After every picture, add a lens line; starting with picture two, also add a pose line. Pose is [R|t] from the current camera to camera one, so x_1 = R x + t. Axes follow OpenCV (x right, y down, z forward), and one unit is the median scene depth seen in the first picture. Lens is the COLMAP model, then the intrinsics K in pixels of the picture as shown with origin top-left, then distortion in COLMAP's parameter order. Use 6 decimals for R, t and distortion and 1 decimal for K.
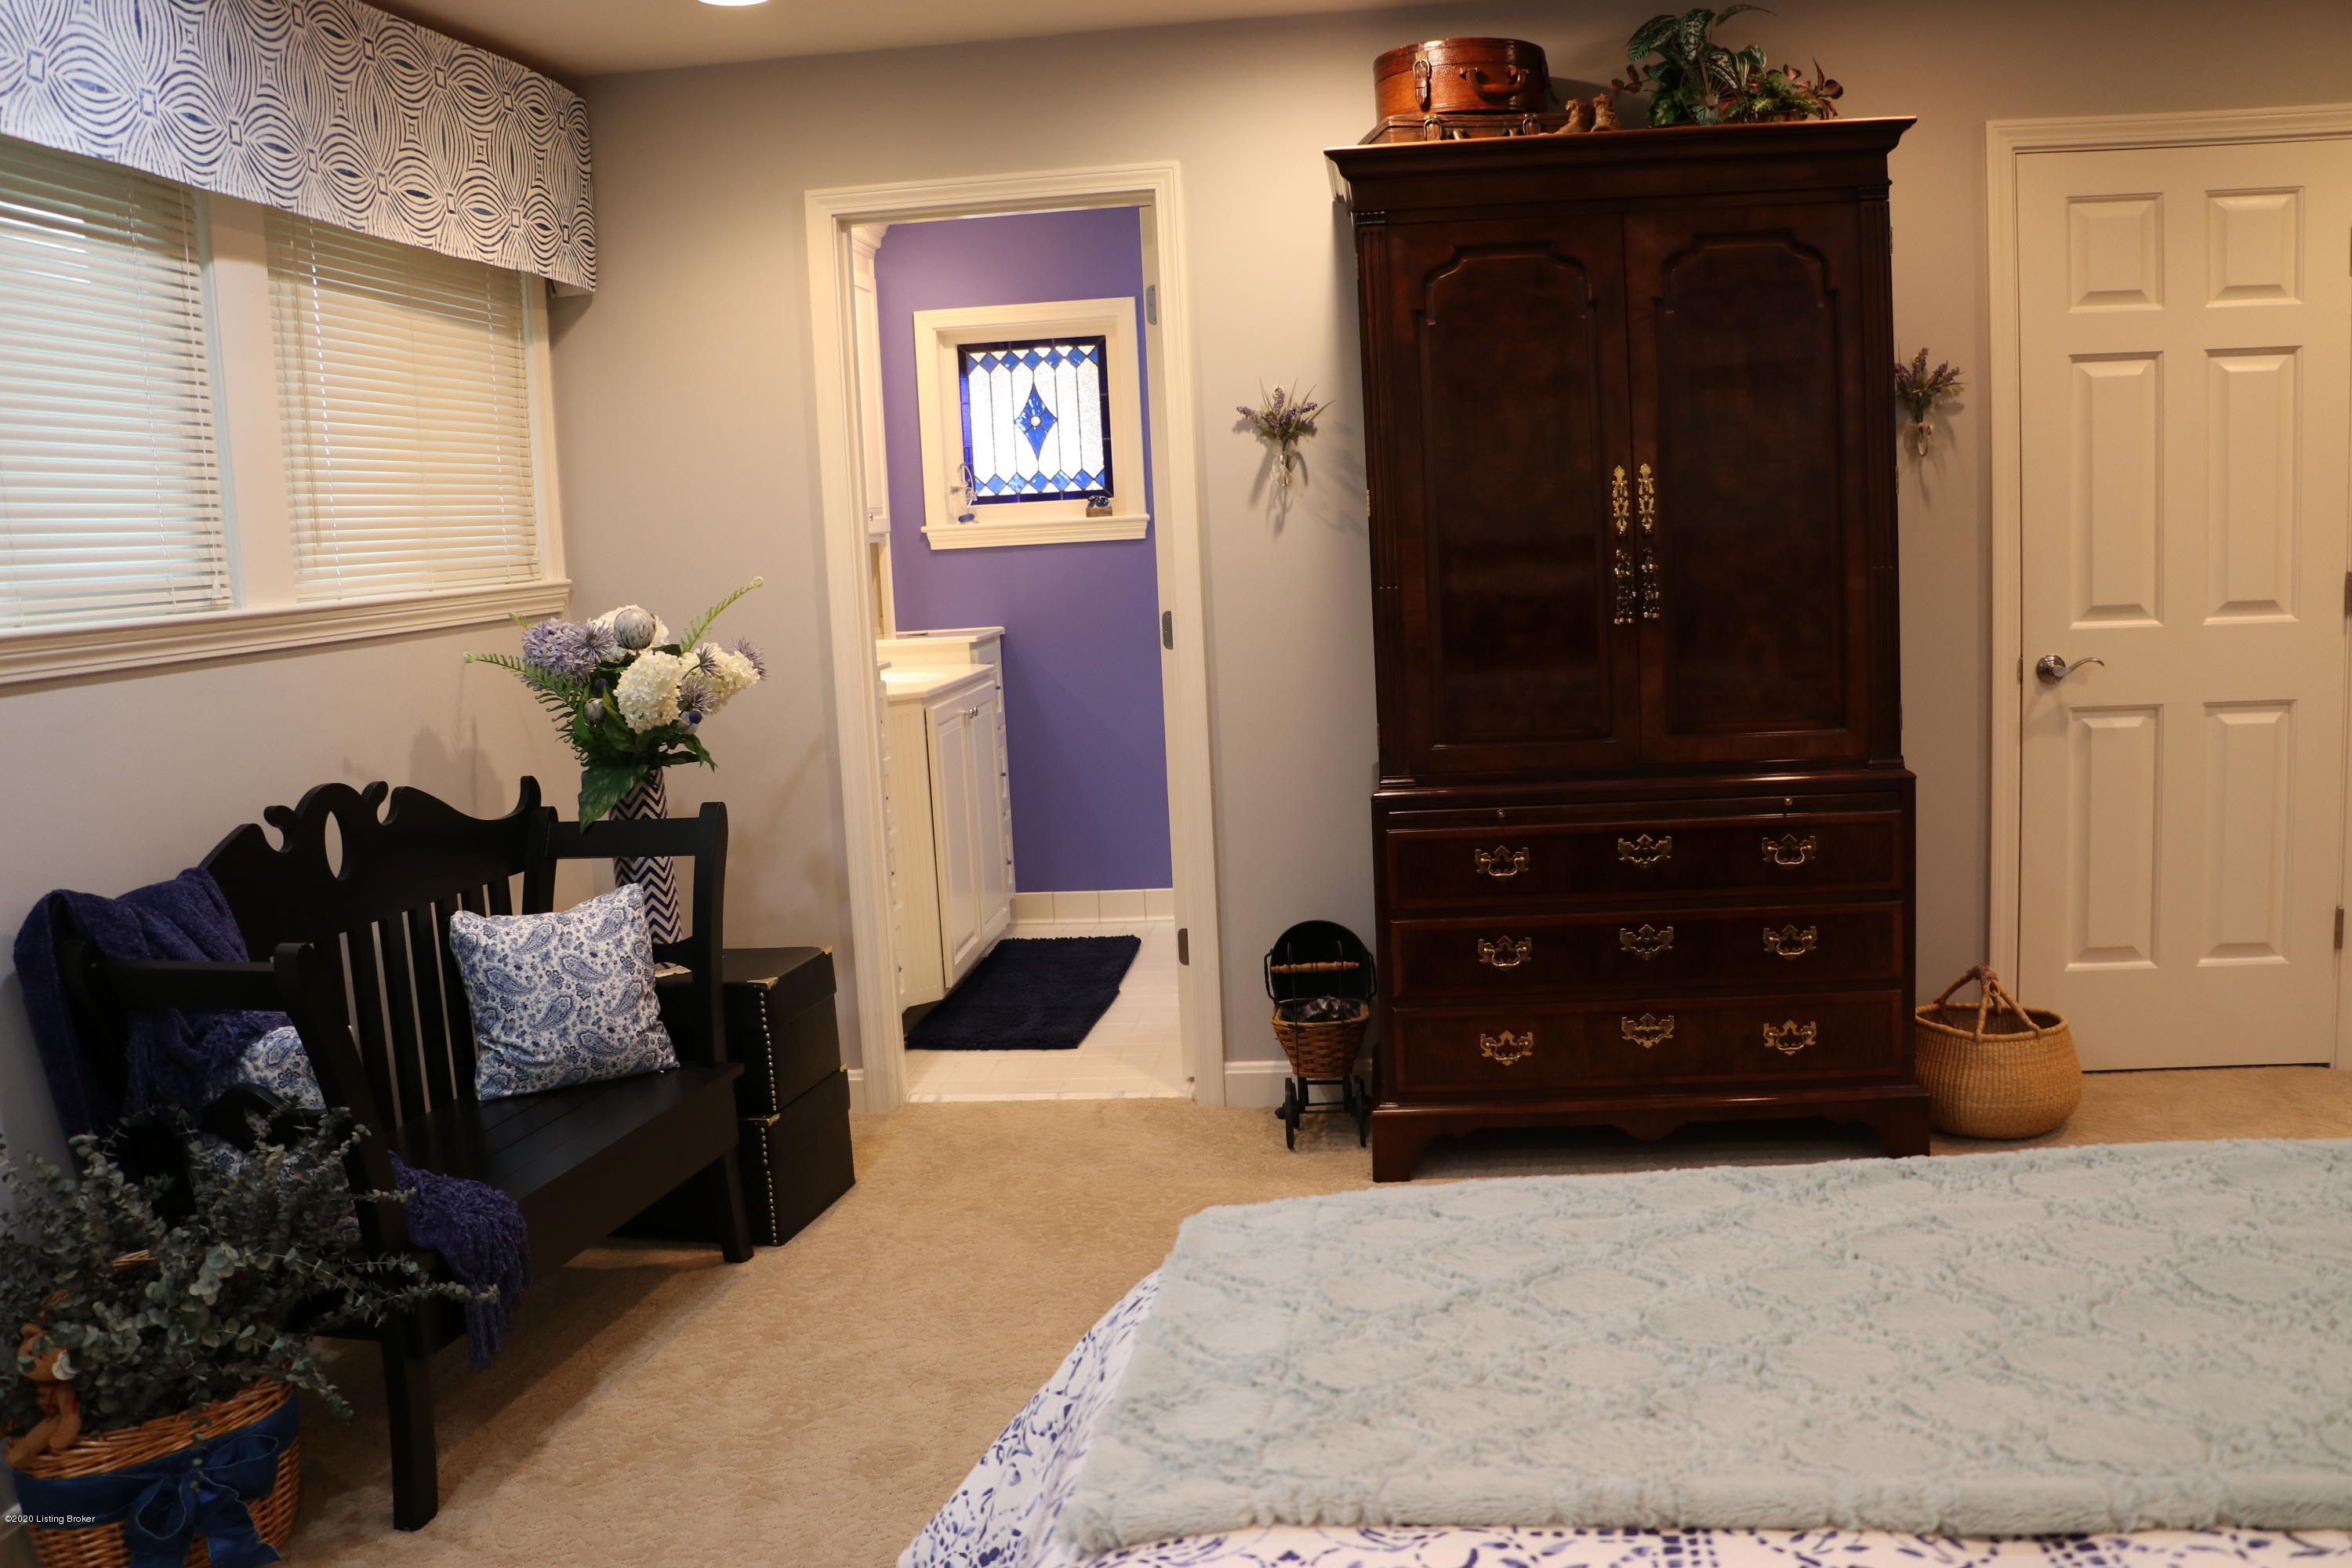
lens RADIAL K [[1910.9, 0, 1153.3], [0, 1910.9, 790.5], [0, 0, 1]] dist [-0.177977, 0.126440]
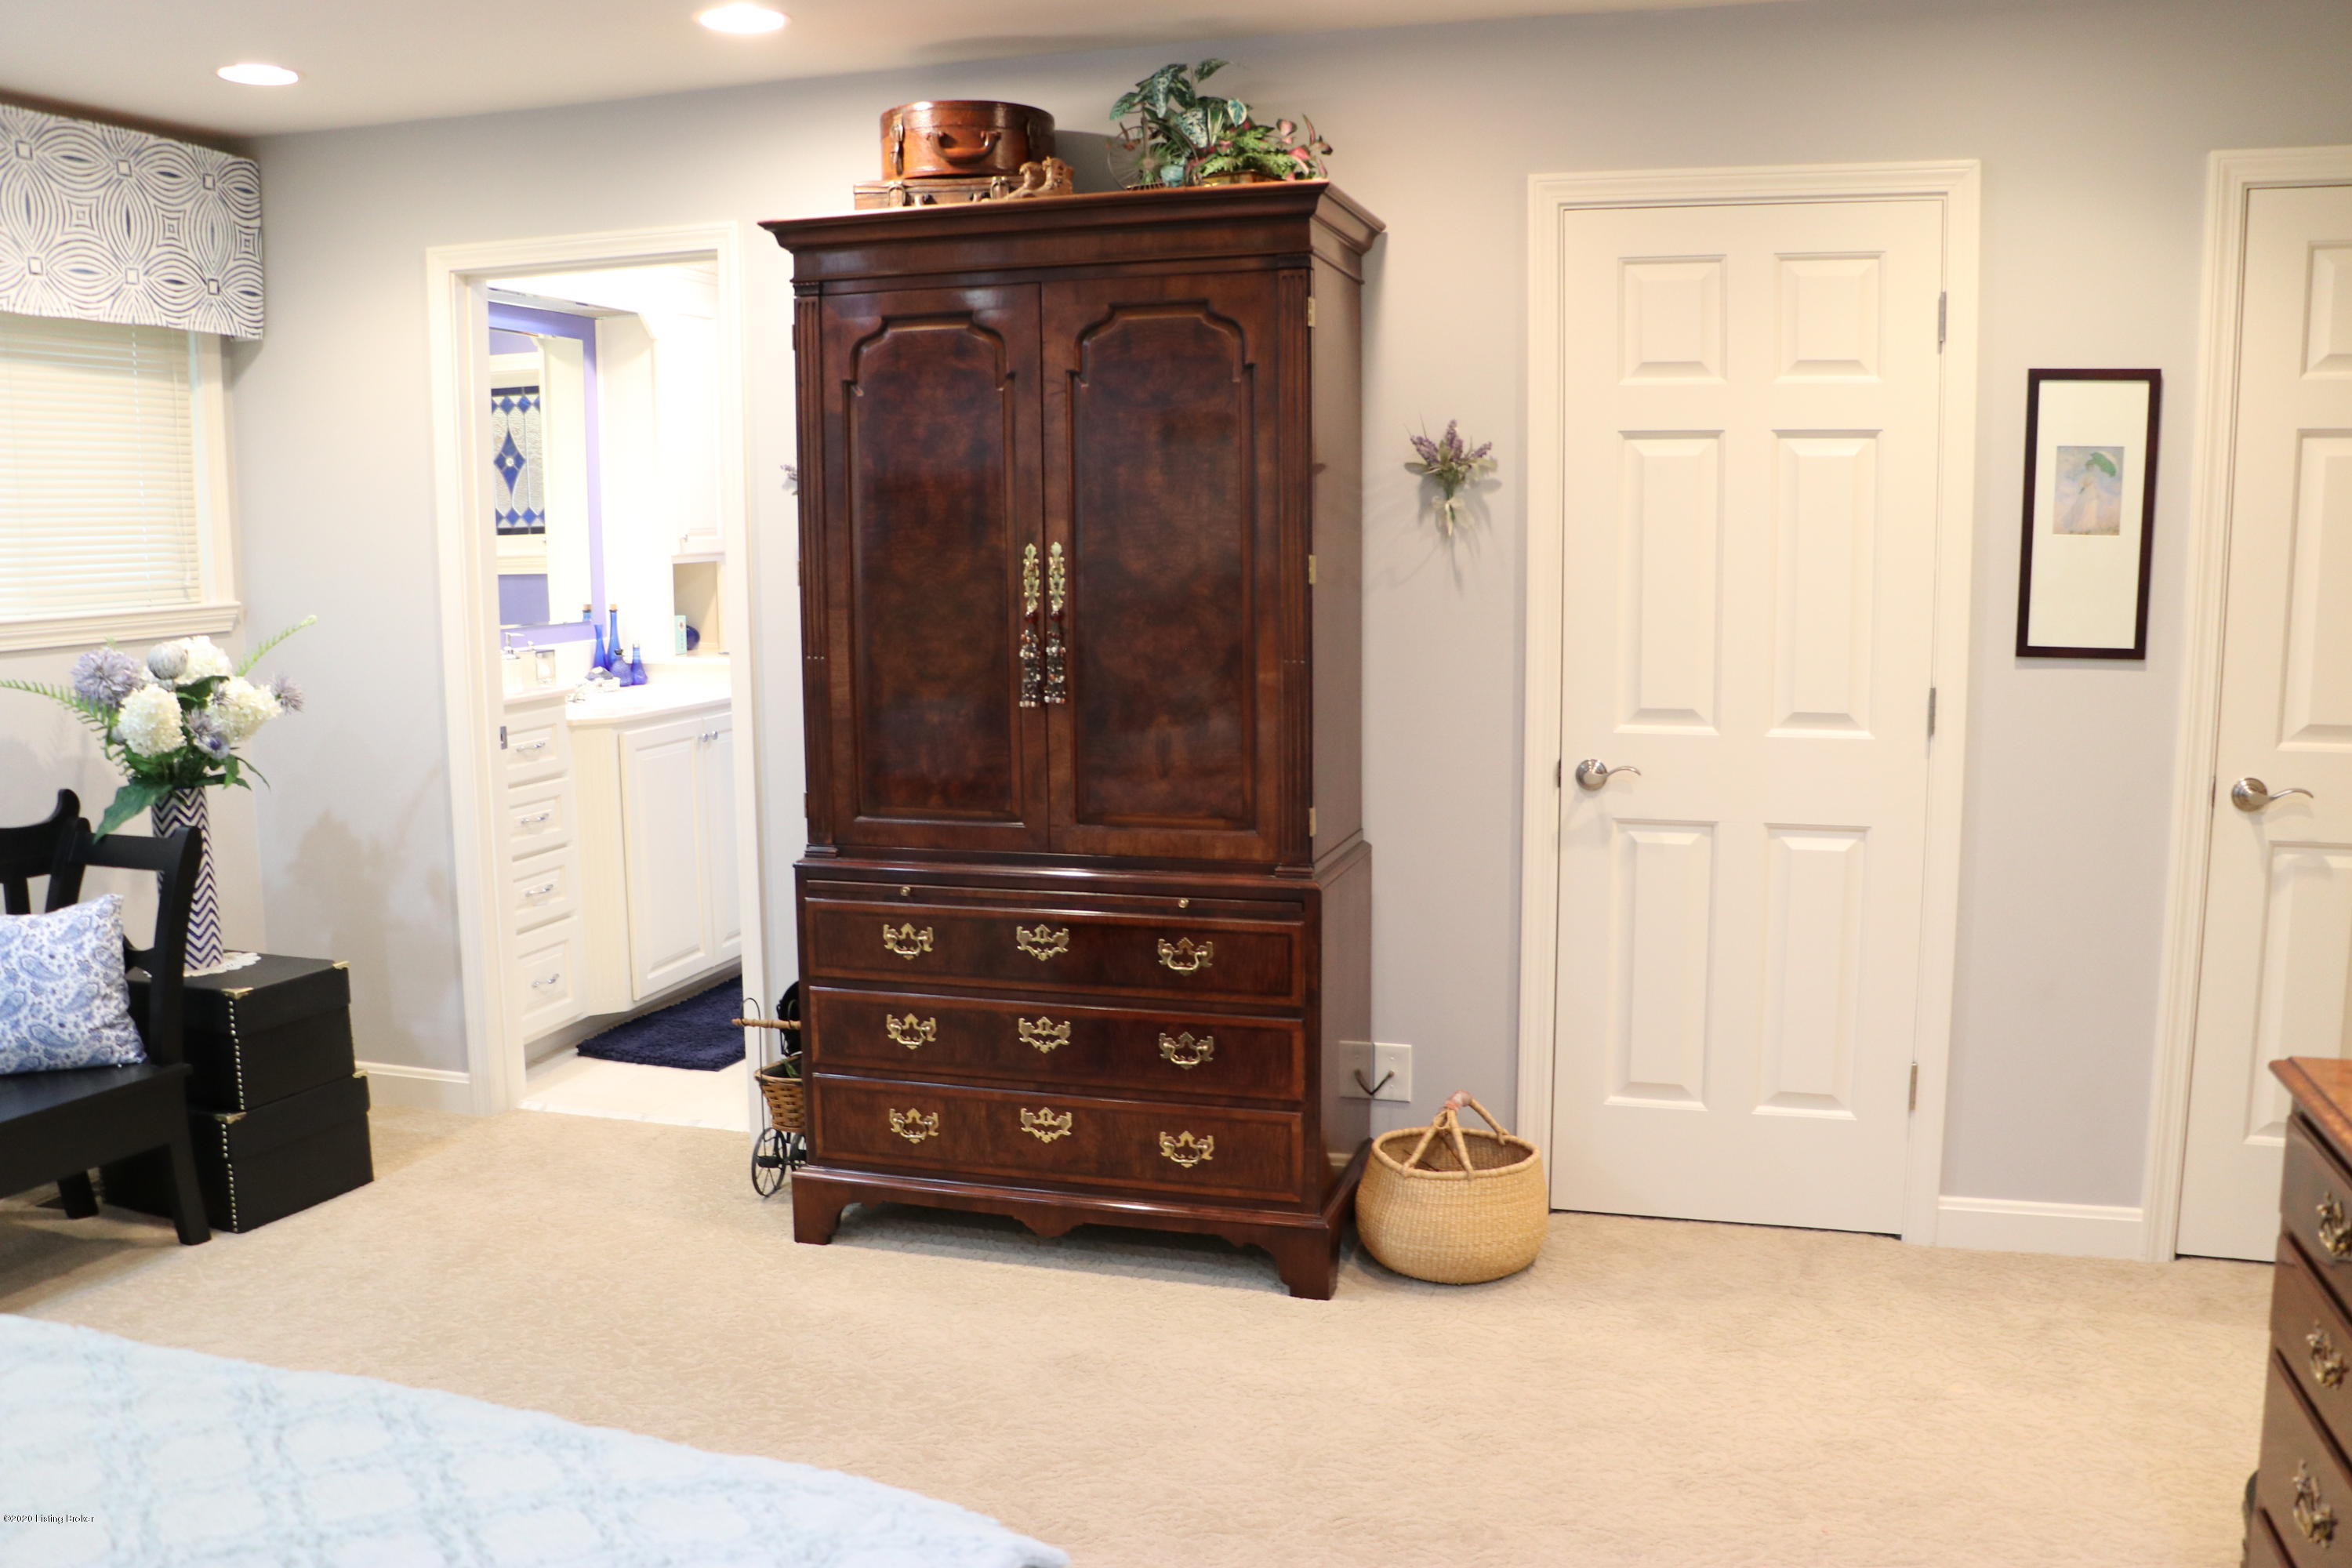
lens RADIAL K [[1910.9, 0, 1193.7], [0, 1910.9, 787.9], [0, 0, 1]] dist [-0.177977, 0.126440]
pose [[0.983615, 0.066850, -0.167430, 0.489469], [-0.065195, 0.997754, 0.015372, -0.066135], [0.168082, -0.004205, 0.985764, 0.047416]]
